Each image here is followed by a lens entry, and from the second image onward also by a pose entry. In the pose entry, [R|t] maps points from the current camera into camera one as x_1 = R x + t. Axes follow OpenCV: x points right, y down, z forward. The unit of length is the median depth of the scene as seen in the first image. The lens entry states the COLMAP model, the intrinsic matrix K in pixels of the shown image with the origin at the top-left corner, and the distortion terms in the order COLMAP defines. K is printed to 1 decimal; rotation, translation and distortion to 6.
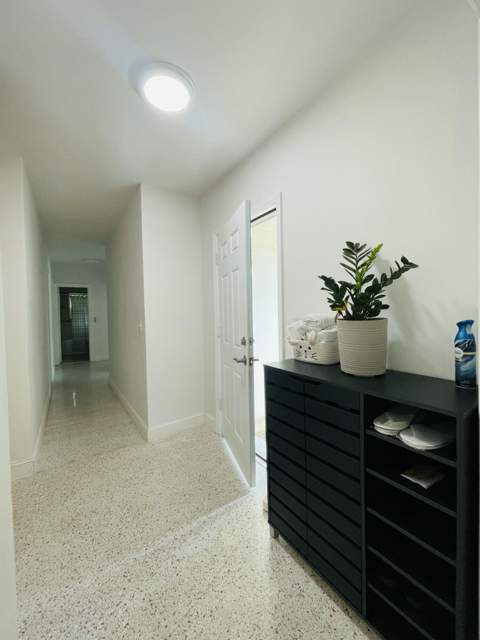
lens RADIAL K [[259.1, 0, 240.5], [0, 259.1, 317.3], [0, 0, 1]] dist [0.004206, 0.000289]
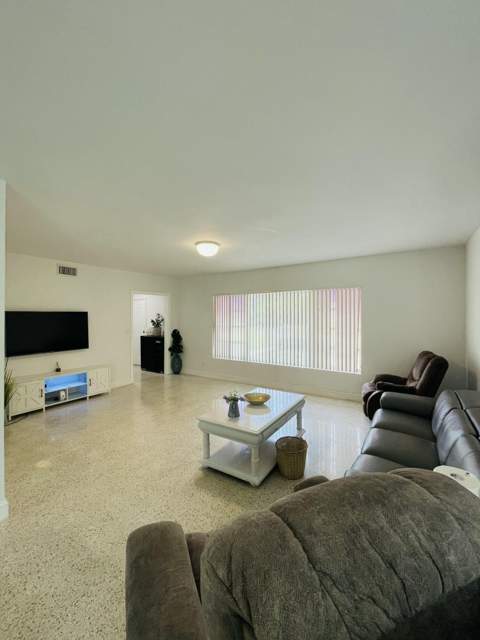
lens RADIAL K [[259.1, 0, 239.8], [0, 259.1, 316.5], [0, 0, 1]] dist [0.004206, 0.000289]
pose [[0.917996, 0.012019, 0.396407, -0.178875], [-0.006798, 0.999871, -0.014575, -0.172197], [-0.396531, 0.010685, 0.917959, -5.412759]]
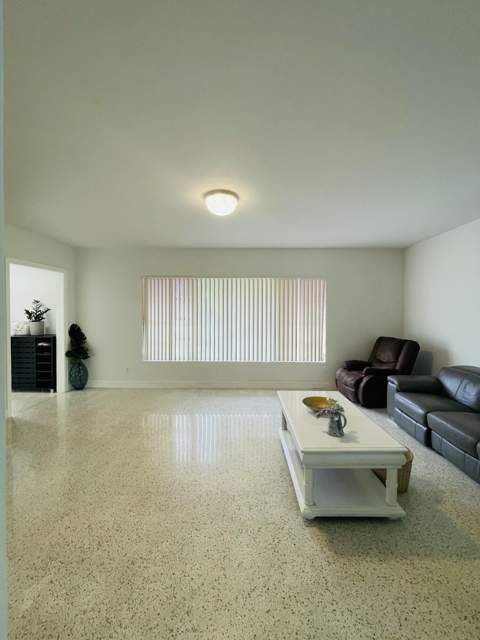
lens RADIAL K [[259.1, 0, 240.8], [0, 259.1, 315.8], [0, 0, 1]] dist [0.004206, 0.000289]
pose [[0.564160, 0.000735, 0.825665, -1.039885], [-0.005026, 0.999984, 0.002544, -0.105318], [-0.825650, -0.005585, 0.564155, -3.753438]]
